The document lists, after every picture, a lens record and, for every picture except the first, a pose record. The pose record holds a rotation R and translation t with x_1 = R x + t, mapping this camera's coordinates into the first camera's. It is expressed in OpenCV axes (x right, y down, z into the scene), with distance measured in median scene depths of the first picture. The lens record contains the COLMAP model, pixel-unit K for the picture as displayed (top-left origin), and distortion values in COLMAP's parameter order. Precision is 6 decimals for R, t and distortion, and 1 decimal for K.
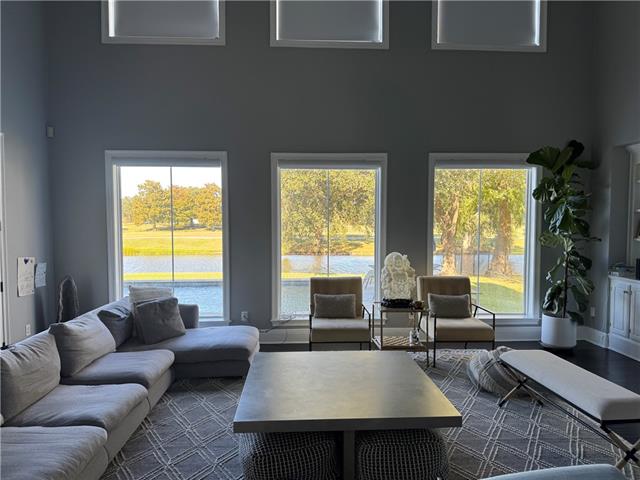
lens RADIAL K [[445.7, 0, 325.4], [0, 445.7, 241.2], [0, 0, 1]] dist [0.119139, -0.156025]
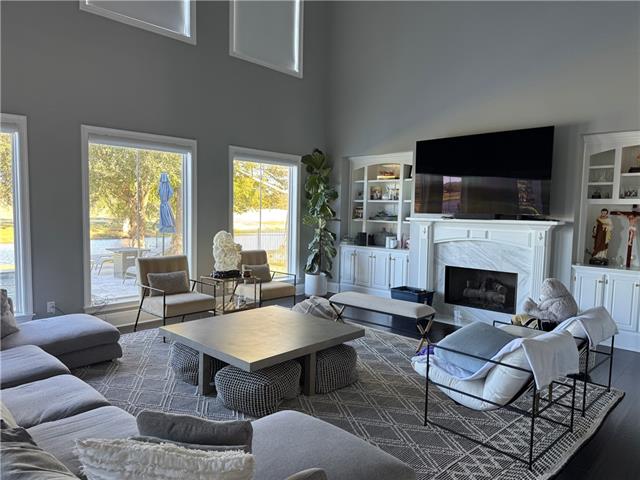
lens RADIAL K [[448.8, 0, 322.4], [0, 448.8, 240.8], [0, 0, 1]] dist [0.120280, -0.161840]
pose [[0.729742, -0.033060, 0.682923, -0.414954], [0.005693, 0.999089, 0.042283, 0.001783], [-0.683699, -0.026968, 0.729266, -0.022695]]
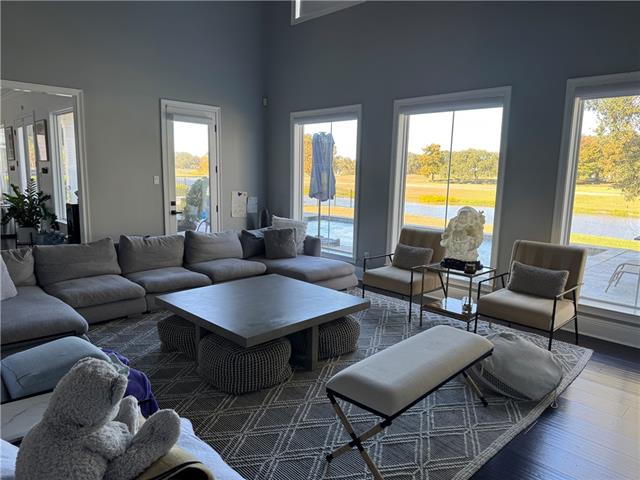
lens RADIAL K [[448.8, 0, 322.4], [0, 448.8, 240.8], [0, 0, 1]] dist [0.120280, -0.161840]
pose [[0.669916, 0.129394, -0.731075, 0.569434], [-0.054662, 0.990619, 0.125242, -0.004134], [0.740422, -0.043940, 0.670704, 0.182590]]
